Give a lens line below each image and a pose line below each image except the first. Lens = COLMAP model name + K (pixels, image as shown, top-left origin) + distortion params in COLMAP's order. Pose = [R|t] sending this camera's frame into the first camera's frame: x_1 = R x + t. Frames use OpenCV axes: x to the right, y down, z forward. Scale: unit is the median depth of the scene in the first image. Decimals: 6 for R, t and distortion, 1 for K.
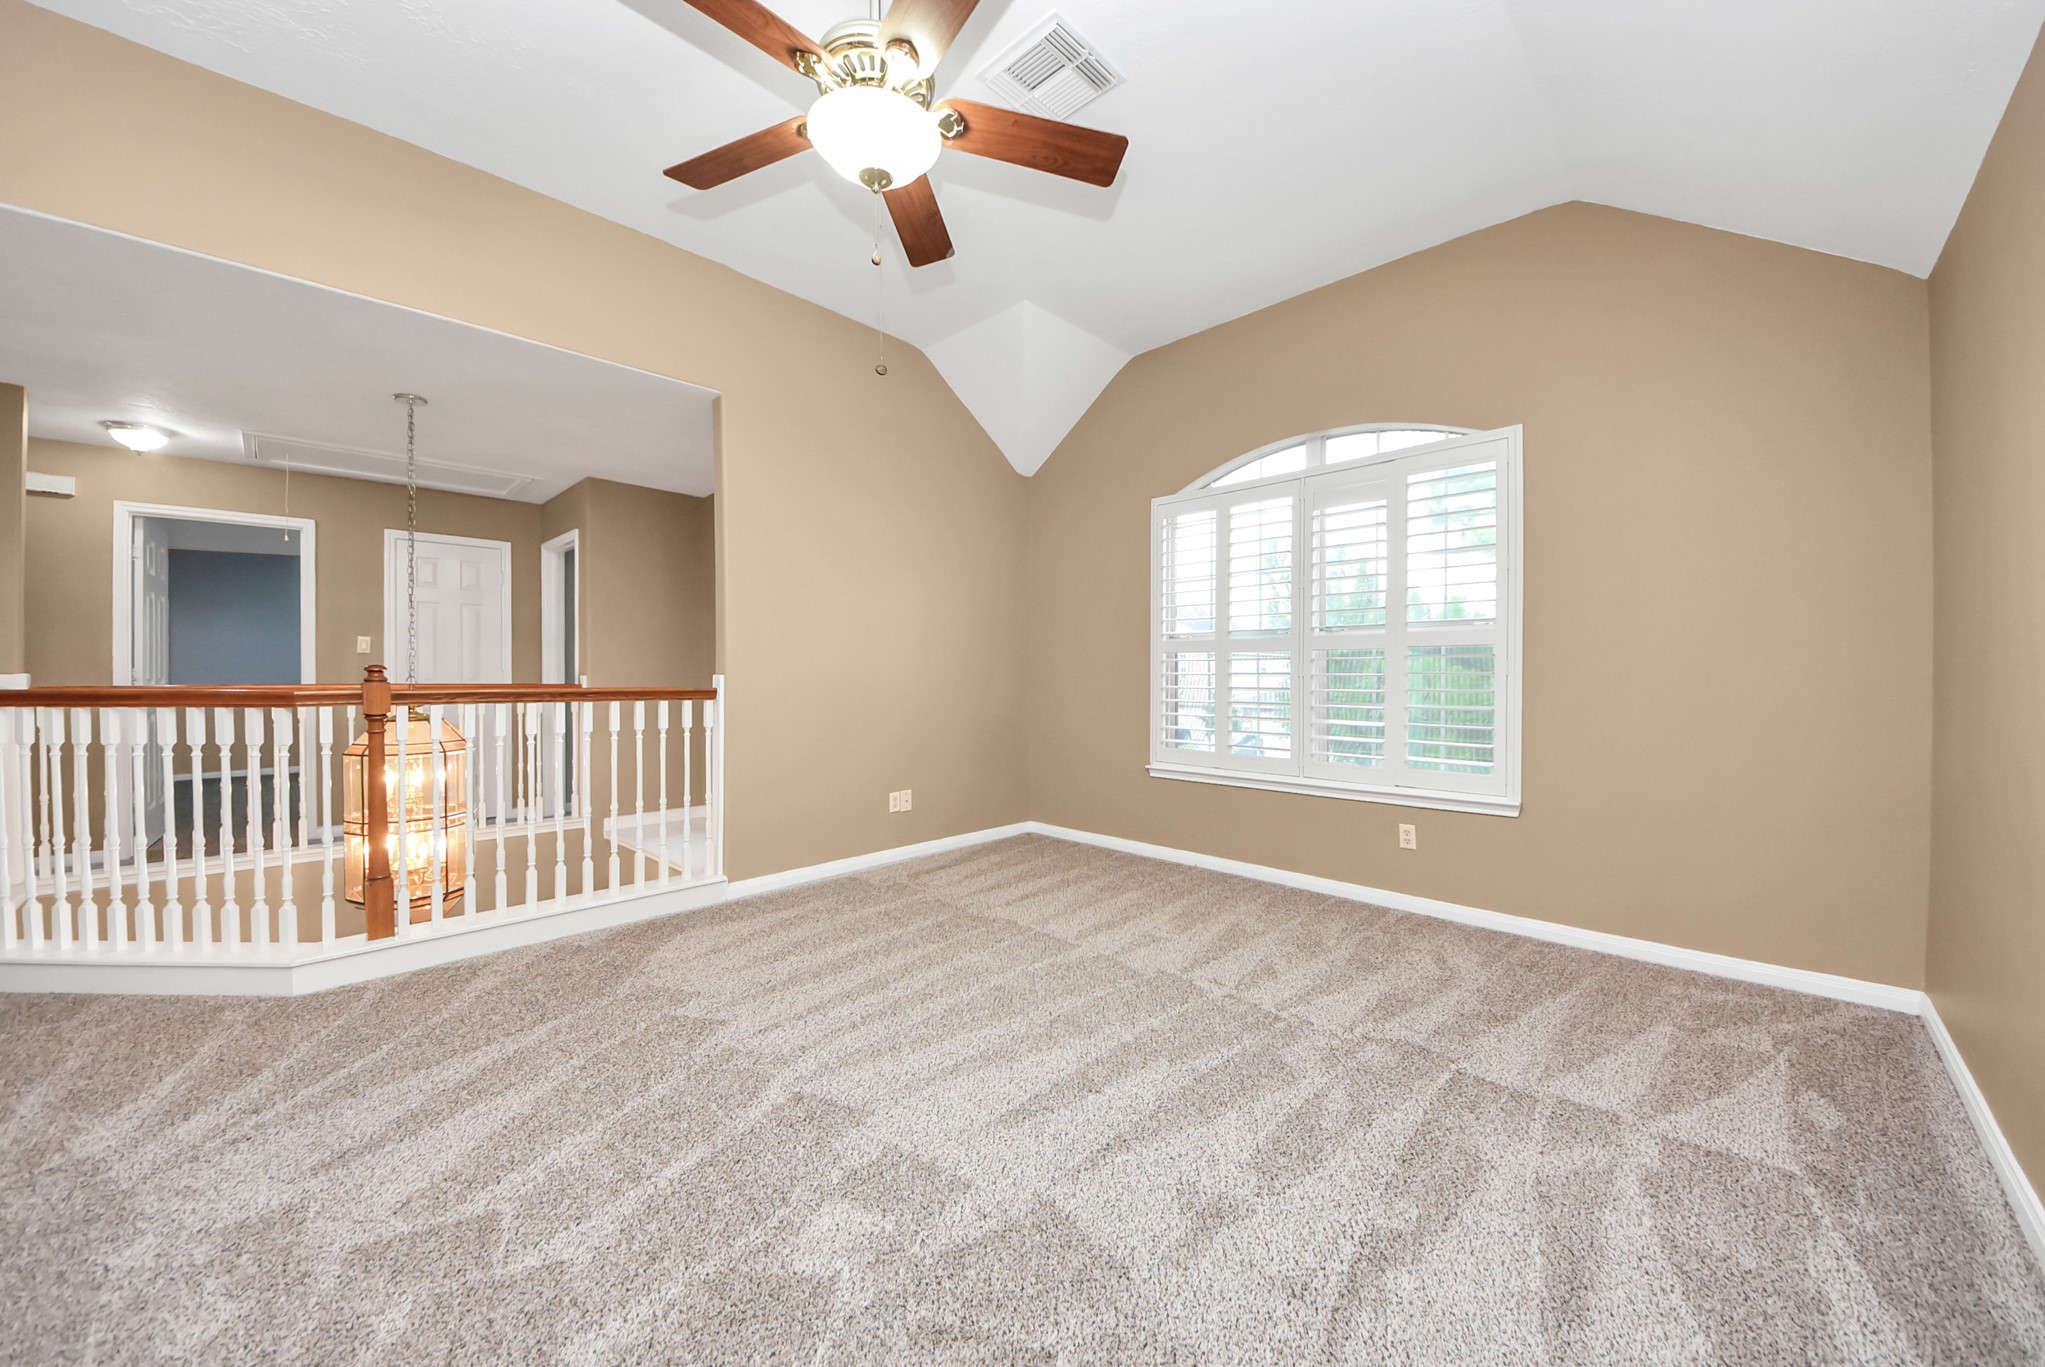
lens RADIAL K [[747.4, 0, 1022.5], [0, 747.4, 683.5], [0, 0, 1]] dist [-0.000859, -0.000239]
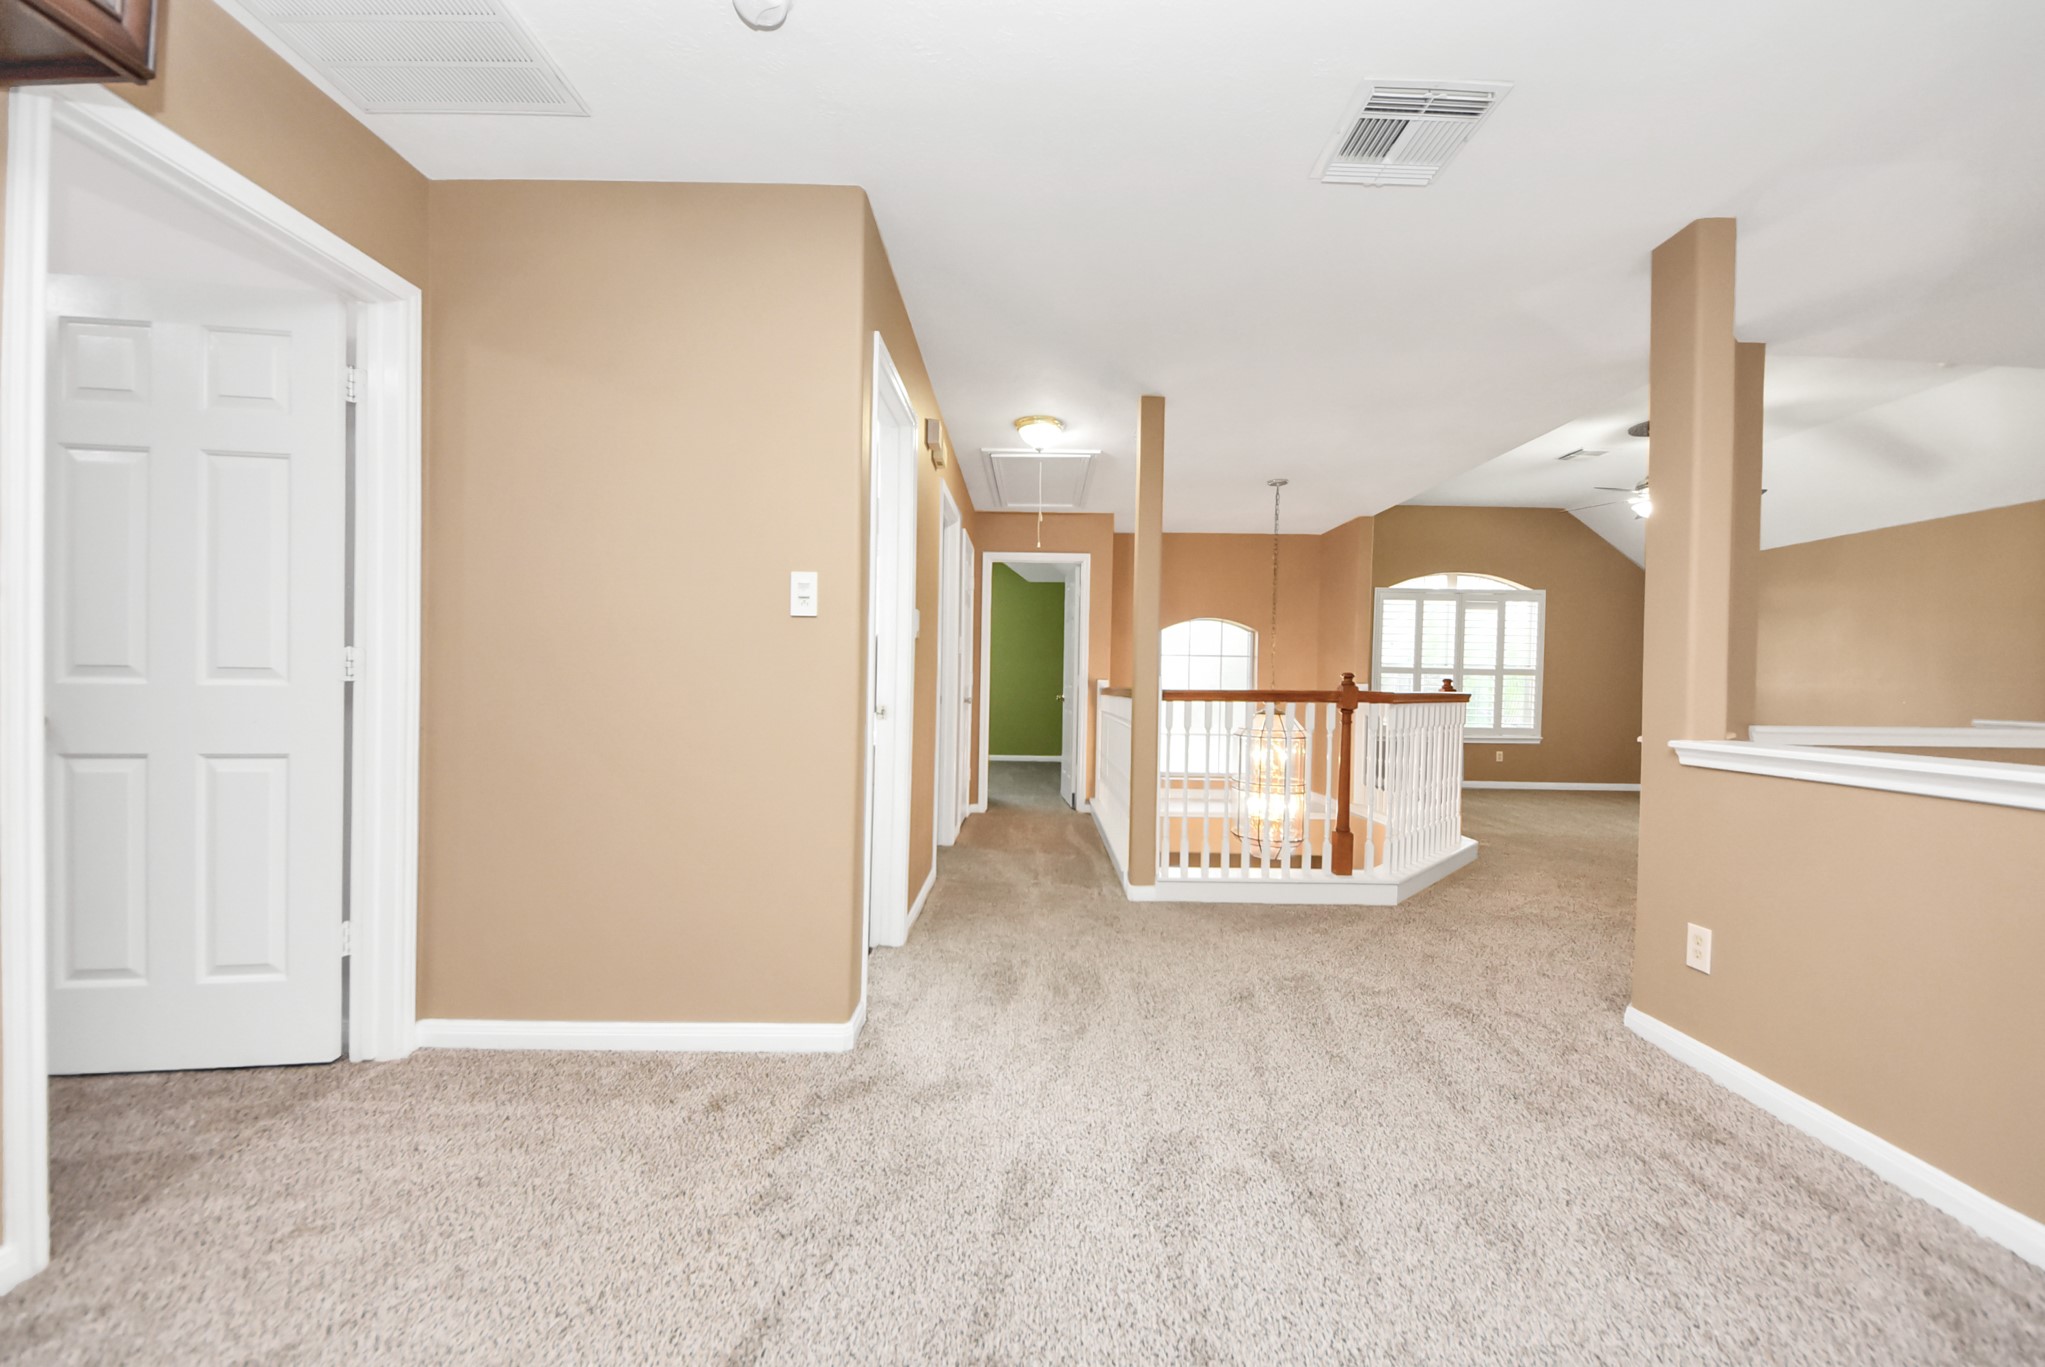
lens RADIAL K [[747.4, 0, 1022.5], [0, 747.4, 683.5], [0, 0, 1]] dist [-0.000859, -0.000239]
pose [[0.736106, 0.010496, 0.676785, -2.142592], [-0.012910, 0.999916, -0.001466, 0.000878], [-0.676744, -0.007658, 0.736179, 0.299522]]
